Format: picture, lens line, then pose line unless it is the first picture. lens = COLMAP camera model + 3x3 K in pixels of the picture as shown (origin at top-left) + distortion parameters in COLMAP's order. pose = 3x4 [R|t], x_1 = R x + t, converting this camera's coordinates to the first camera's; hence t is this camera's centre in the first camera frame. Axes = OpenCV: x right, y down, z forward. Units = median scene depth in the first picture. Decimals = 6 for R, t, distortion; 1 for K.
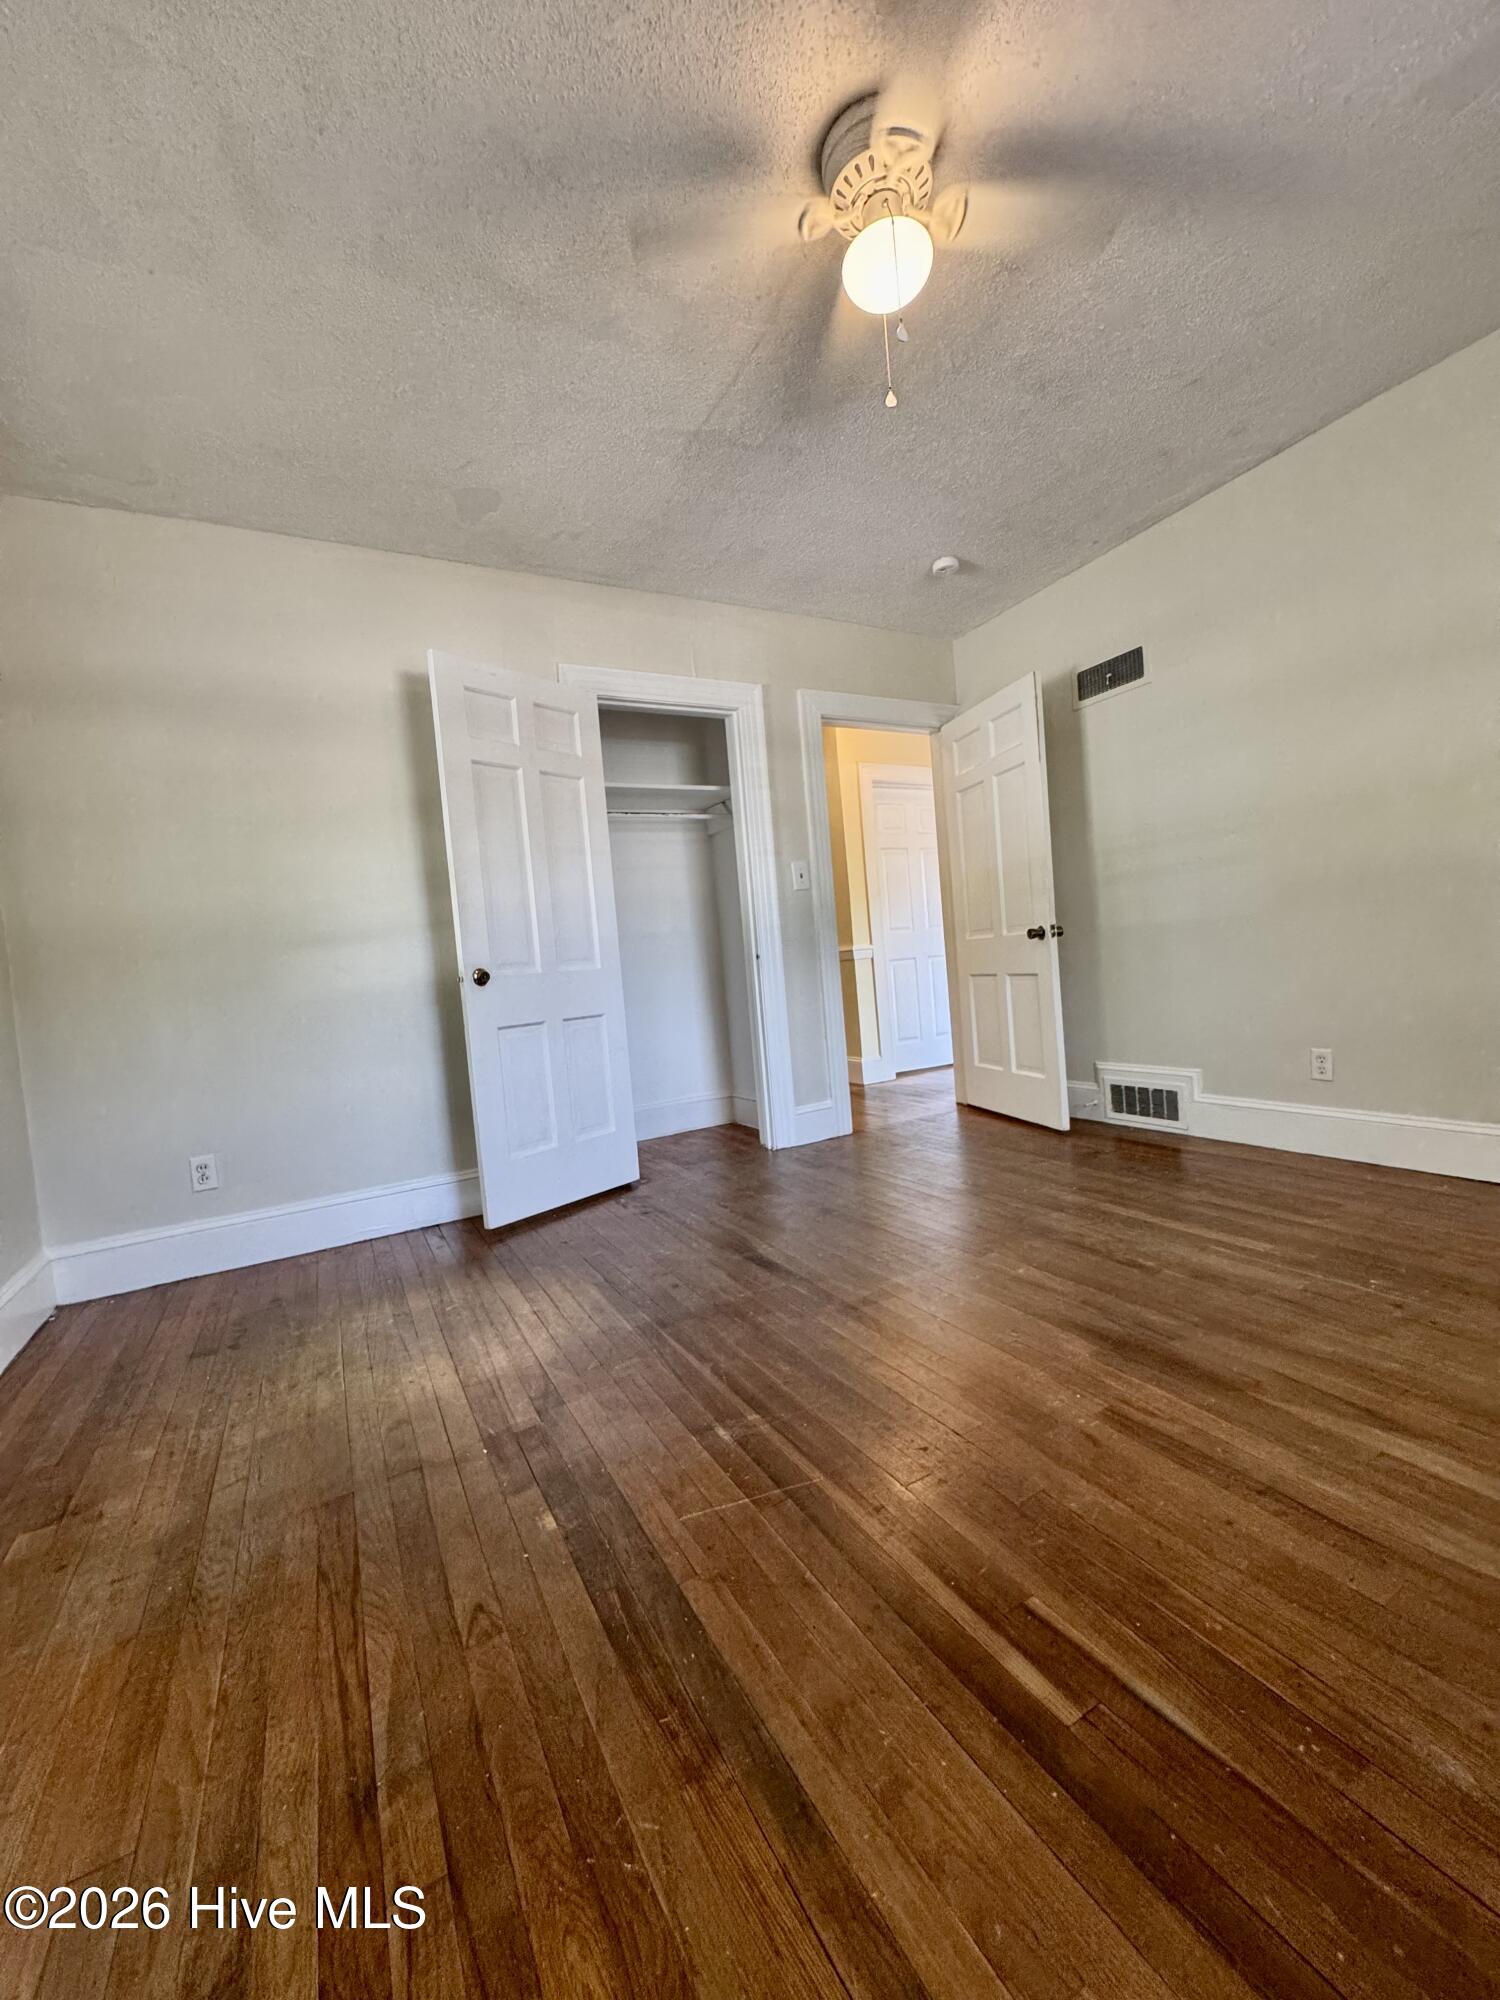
lens RADIAL K [[795.5, 0, 750.8], [0, 795.5, 1002.1], [0, 0, 1]] dist [-0.003798, 0.000951]
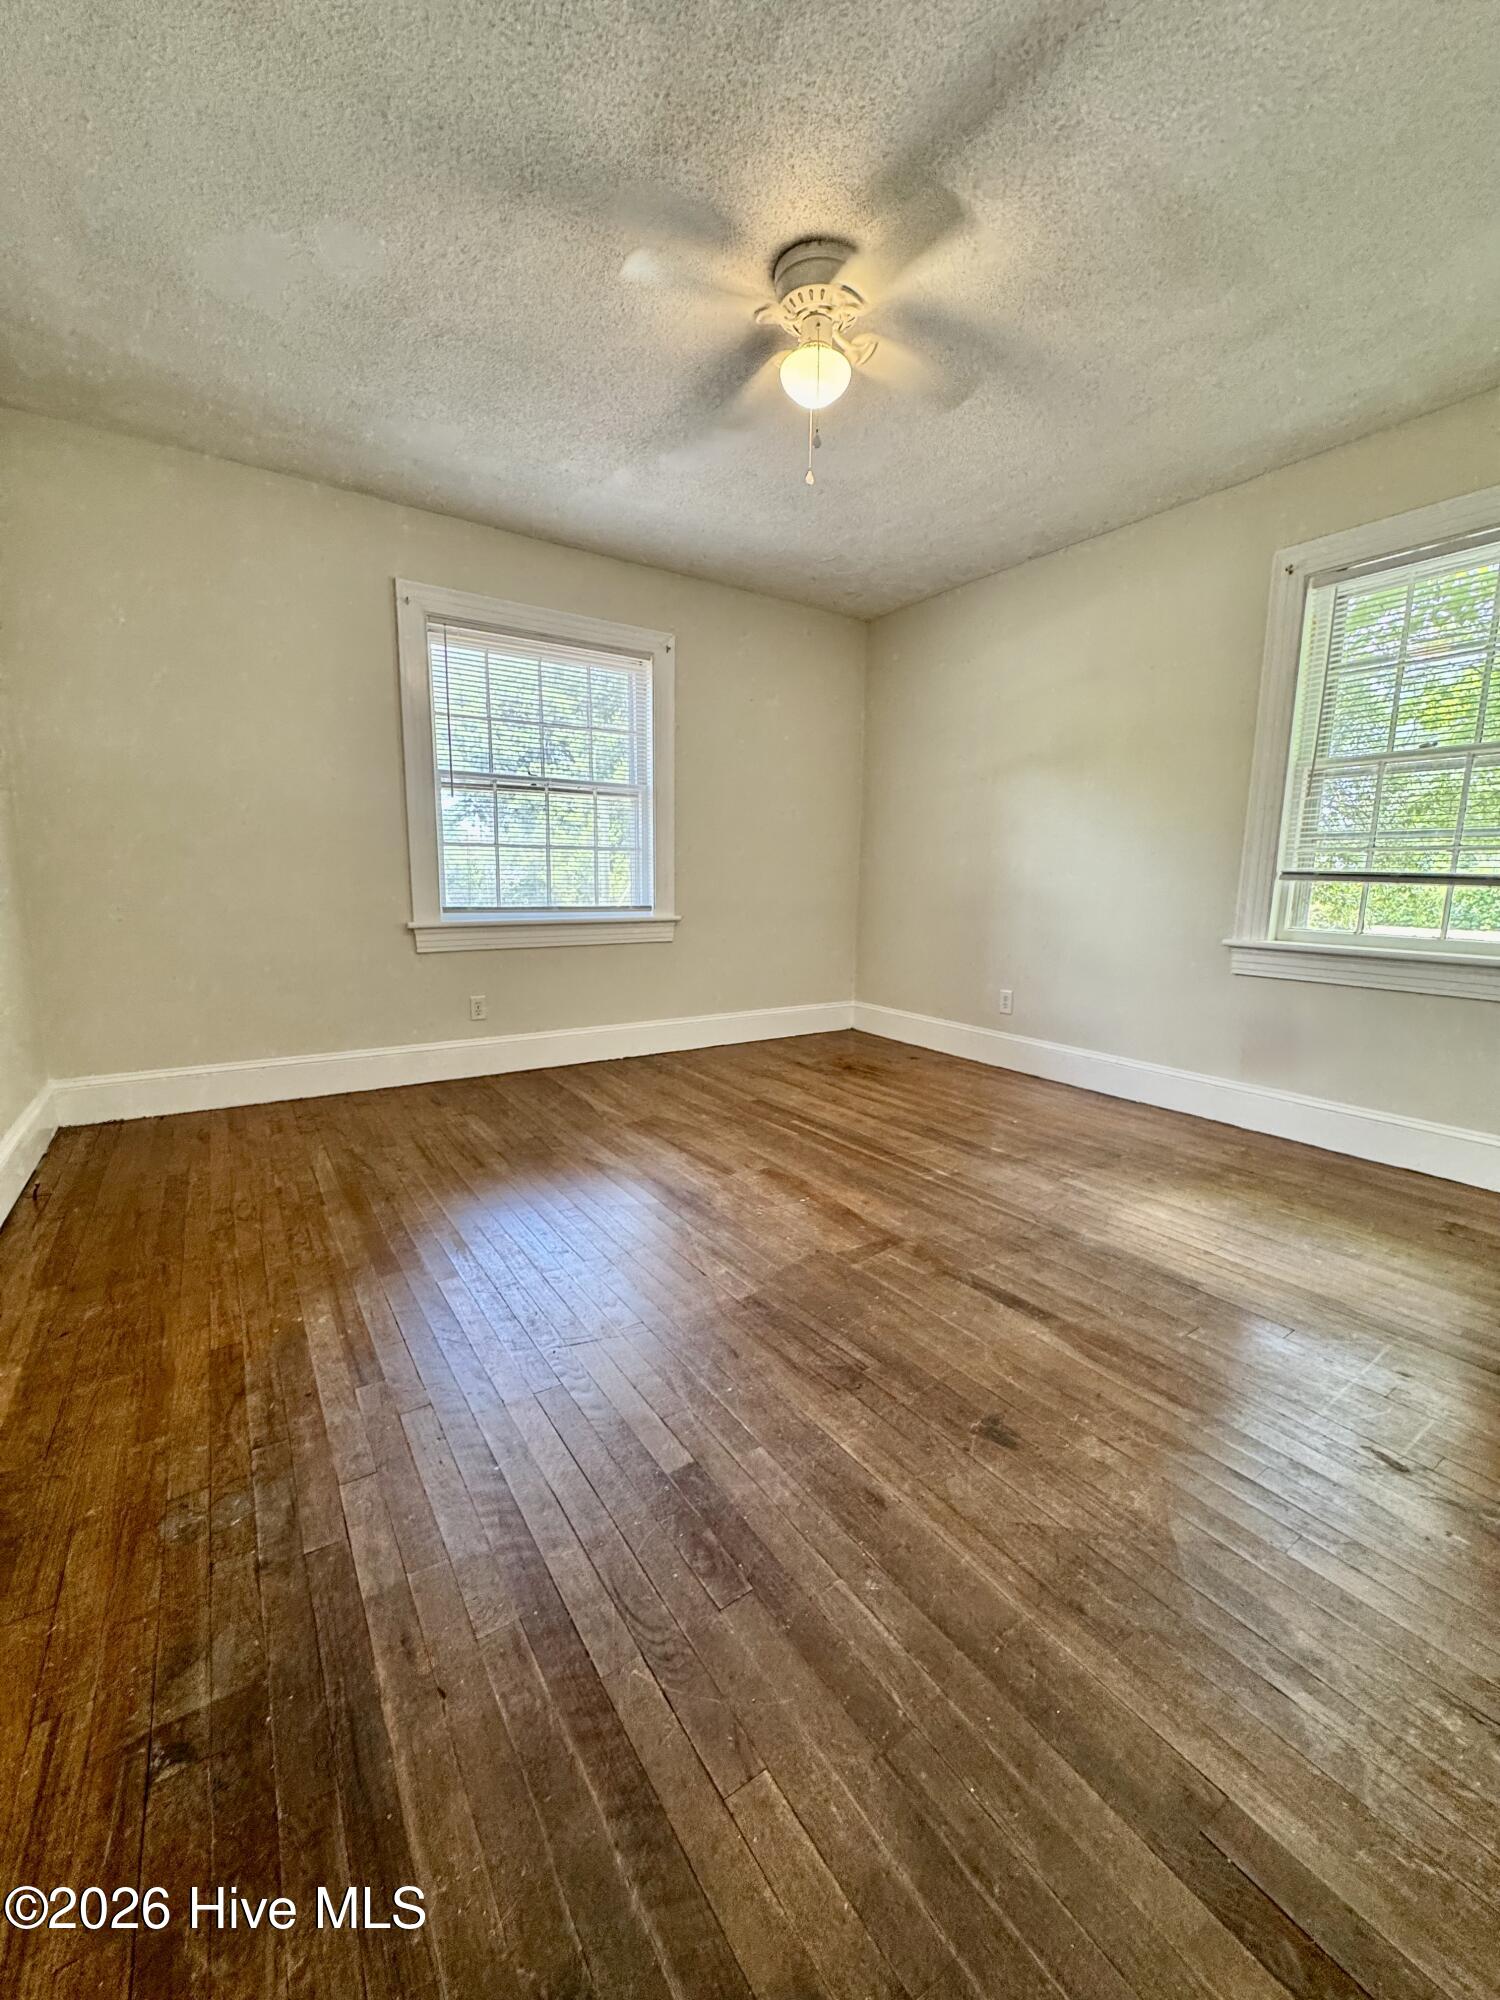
lens RADIAL K [[795.5, 0, 742.8], [0, 795.5, 1002.9], [0, 0, 1]] dist [-0.003798, 0.000951]
pose [[-0.993851, 0.085505, -0.070351, 0.391655], [0.068986, 0.975133, 0.210612, -0.184597], [0.086609, 0.204464, -0.975035, 2.042431]]
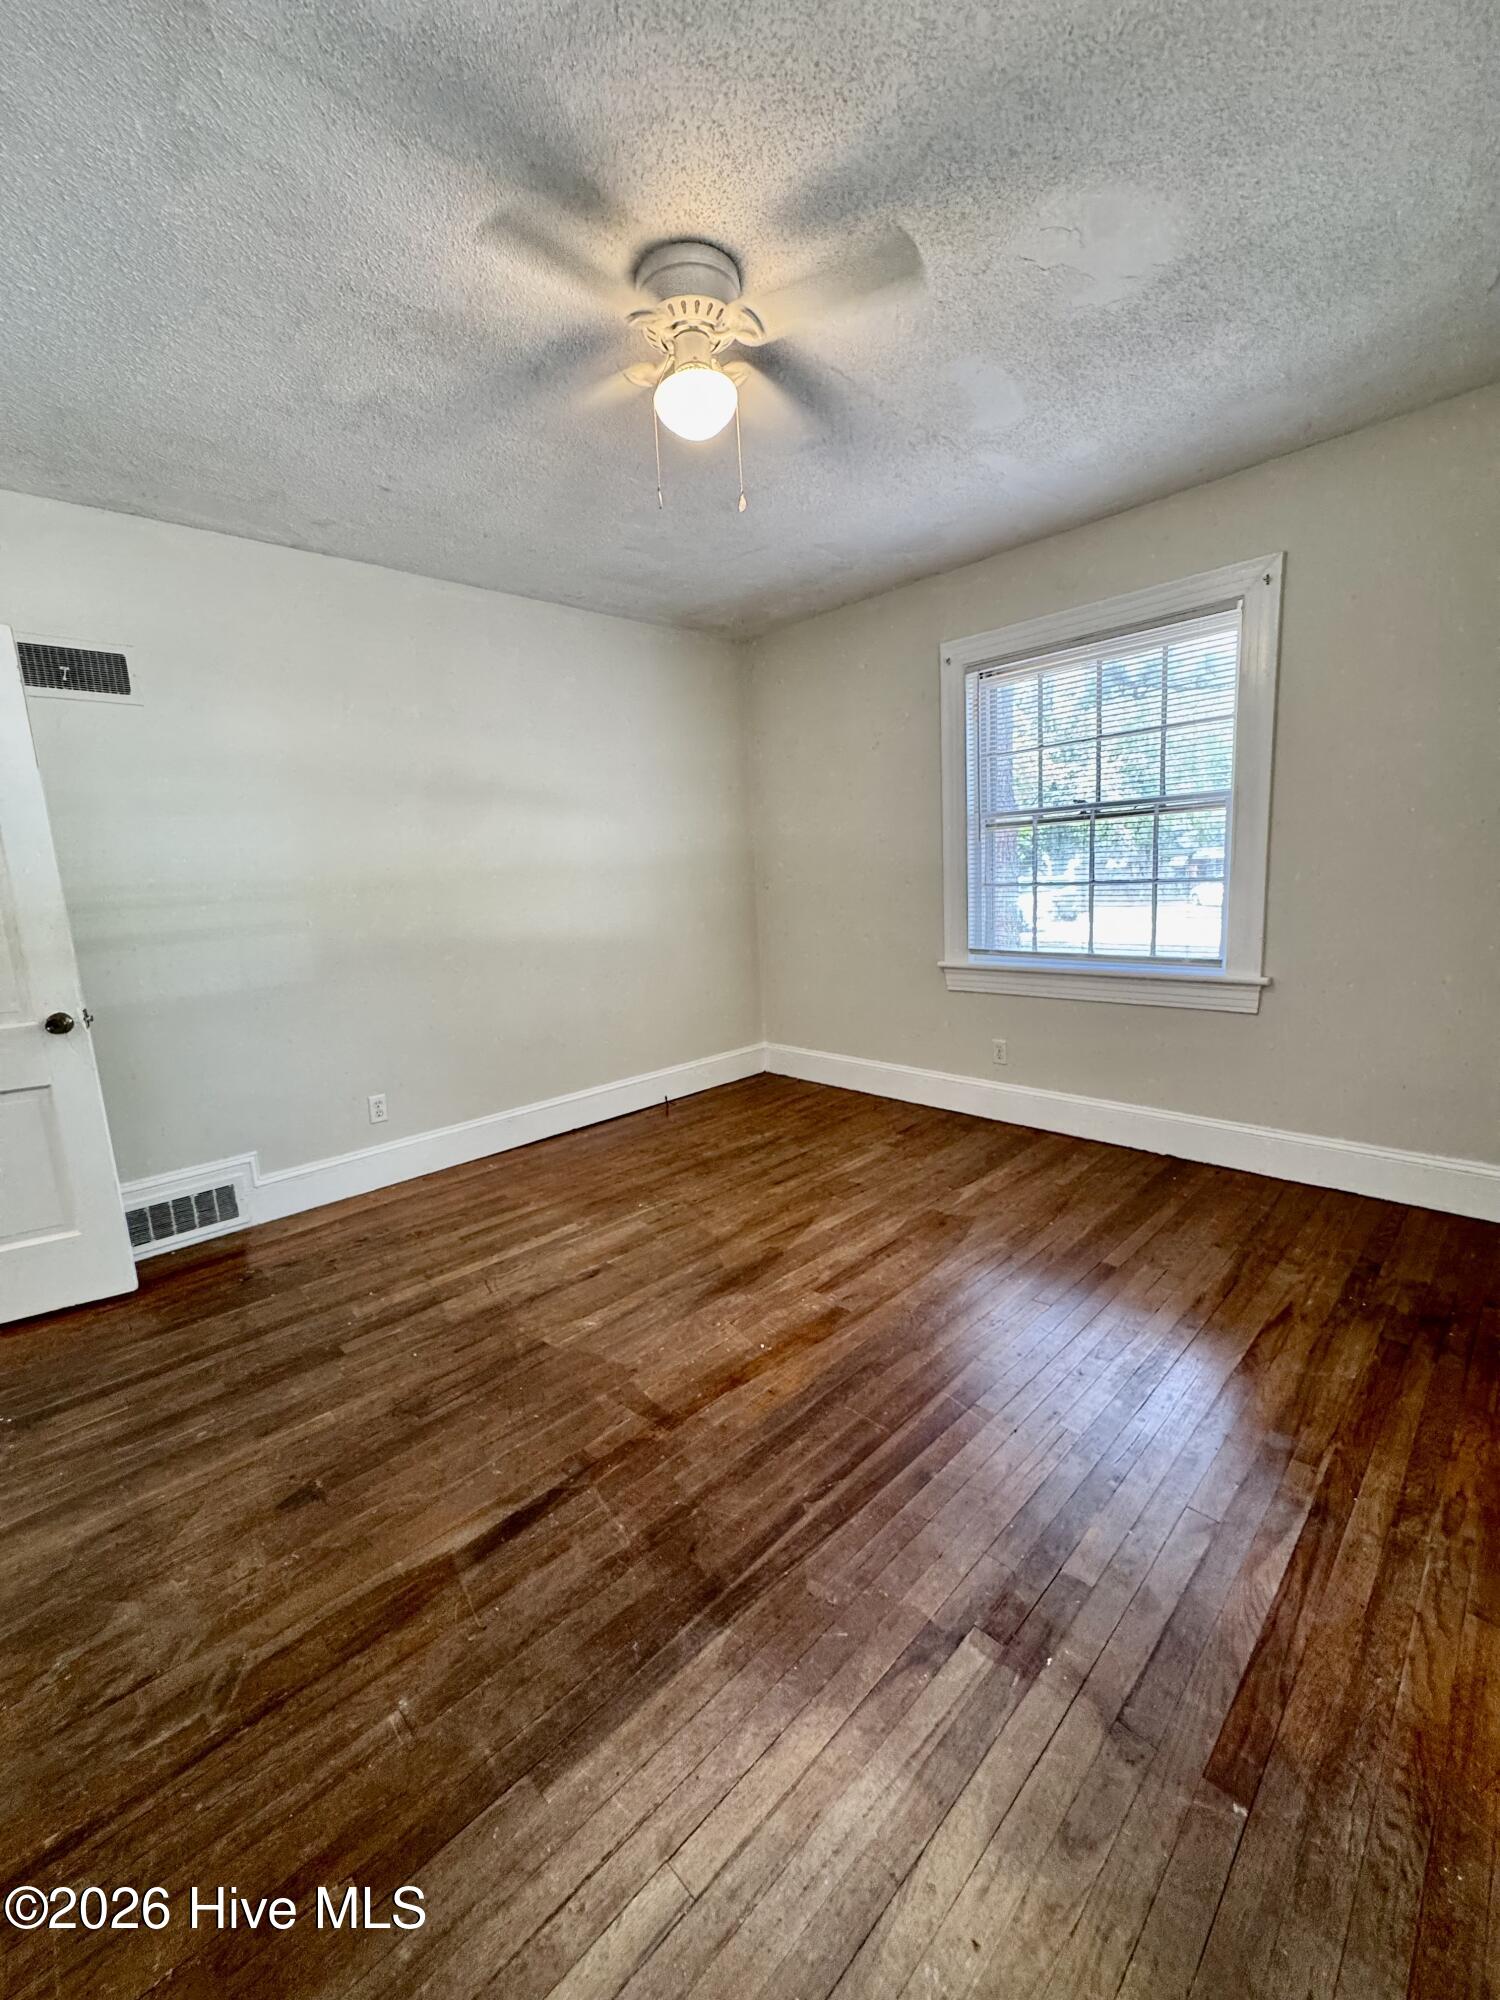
lens RADIAL K [[795.5, 0, 758.5], [0, 795.5, 999.0], [0, 0, 1]] dist [-0.003798, 0.000951]
pose [[-0.264423, -0.058167, 0.962651, -0.788194], [0.120144, 0.988417, 0.092726, -0.178202], [-0.956894, 0.140175, -0.254372, 1.095439]]
